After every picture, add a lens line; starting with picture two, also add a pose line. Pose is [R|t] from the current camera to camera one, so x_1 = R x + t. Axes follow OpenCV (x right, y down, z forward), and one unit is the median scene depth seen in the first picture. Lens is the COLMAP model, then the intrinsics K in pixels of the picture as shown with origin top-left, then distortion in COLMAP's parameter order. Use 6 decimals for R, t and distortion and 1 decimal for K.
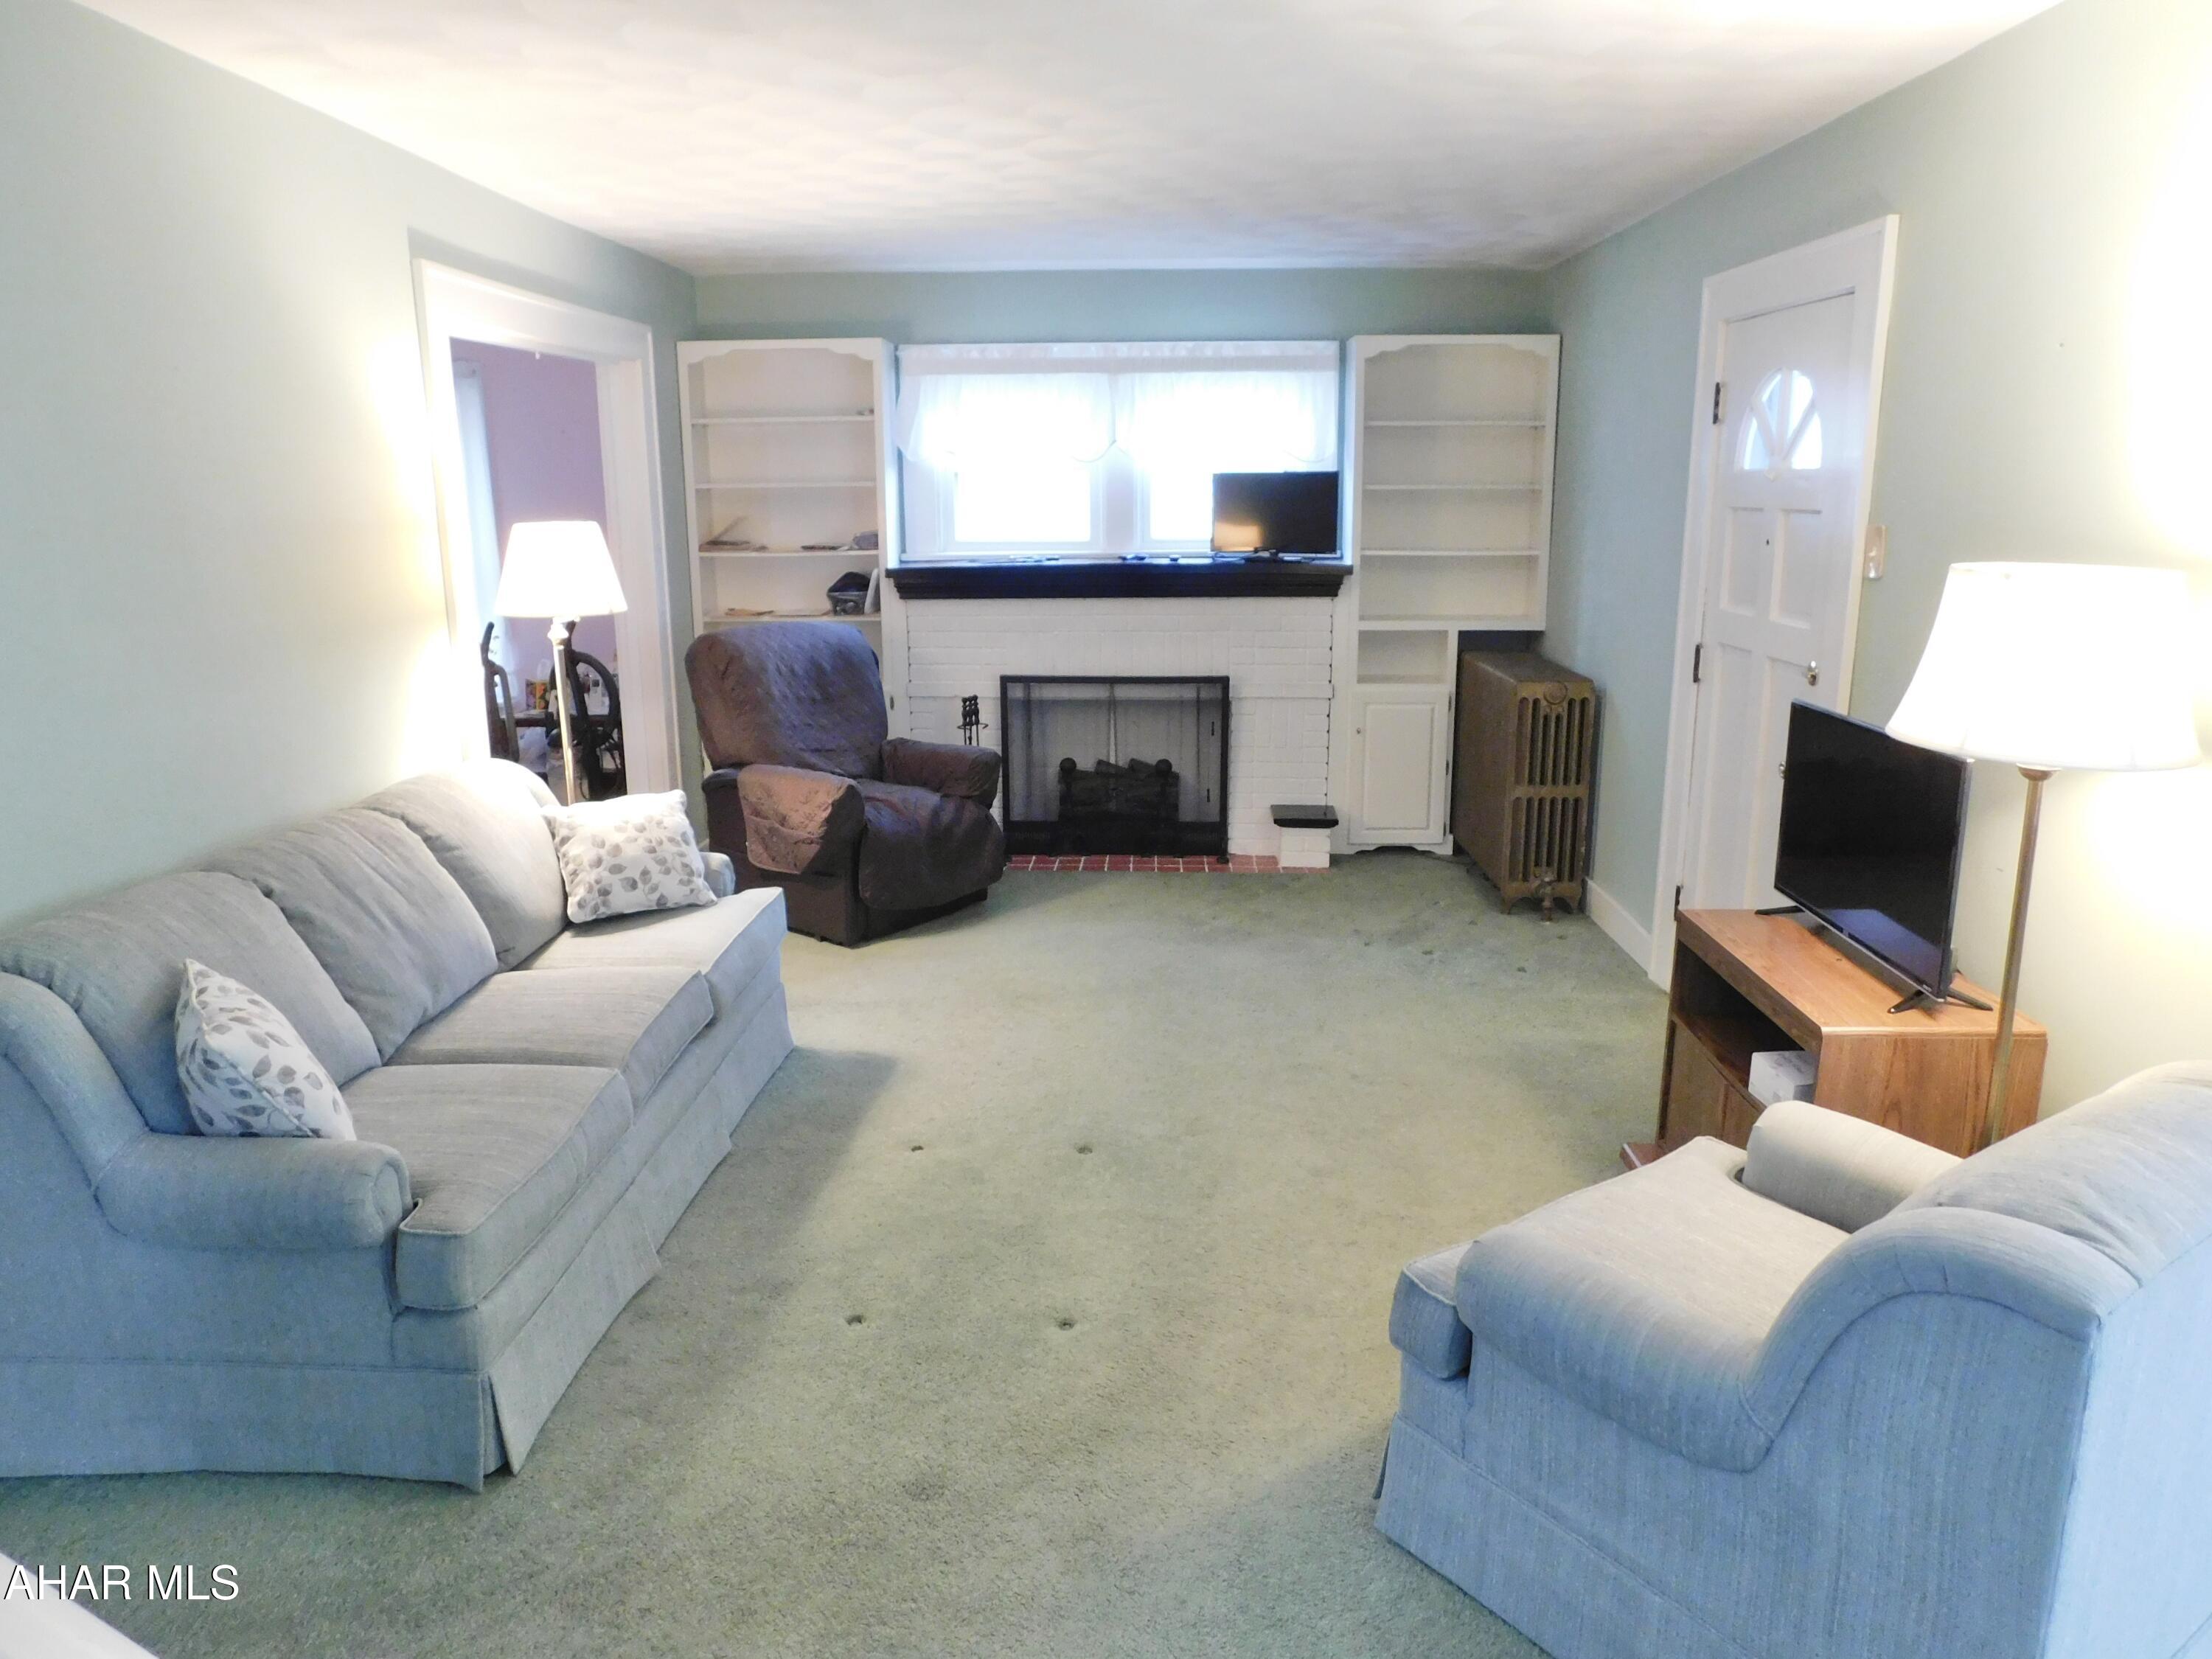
lens RADIAL K [[1517.2, 0, 1106.0], [0, 1517.2, 829.5], [0, 0, 1]] dist [-0.004926, 0.040356]
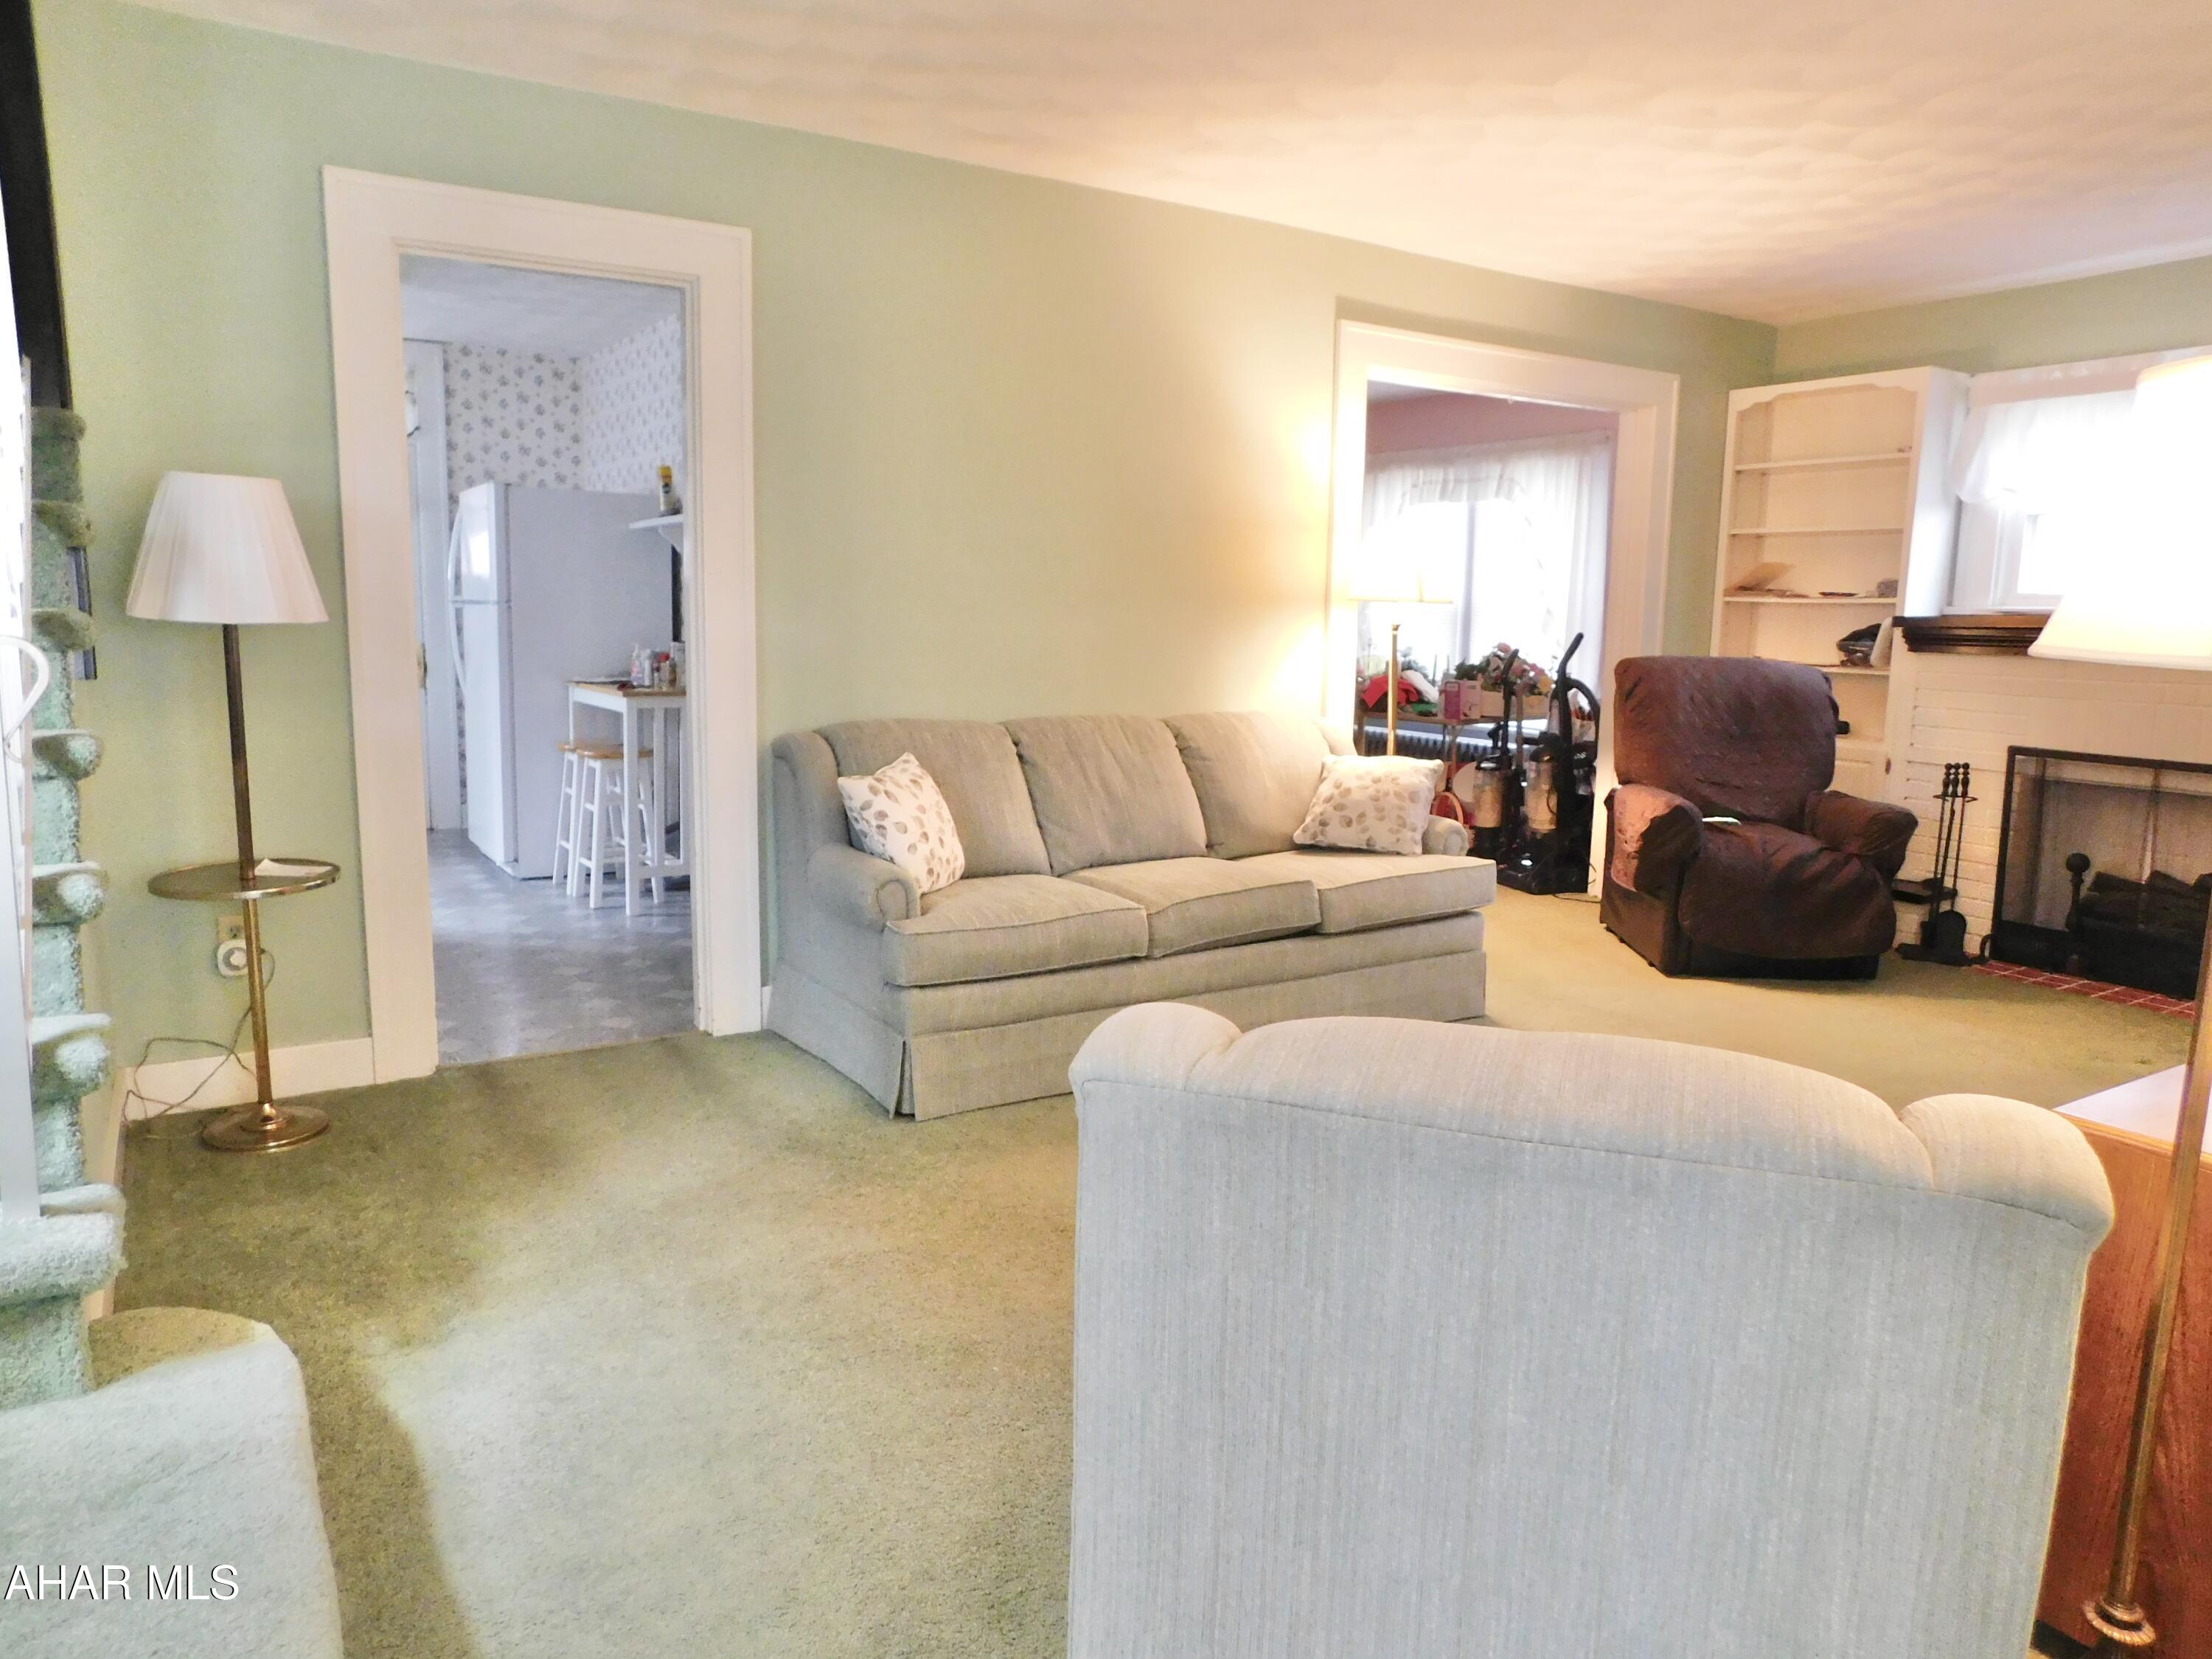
lens RADIAL K [[1517.2, 0, 1106.0], [0, 1517.2, 829.5], [0, 0, 1]] dist [-0.004926, 0.040356]
pose [[0.590639, 0.146200, -0.793582, 0.357291], [-0.214923, 0.976428, 0.019925, 0.041446], [0.777788, 0.158791, 0.608138, 0.105546]]
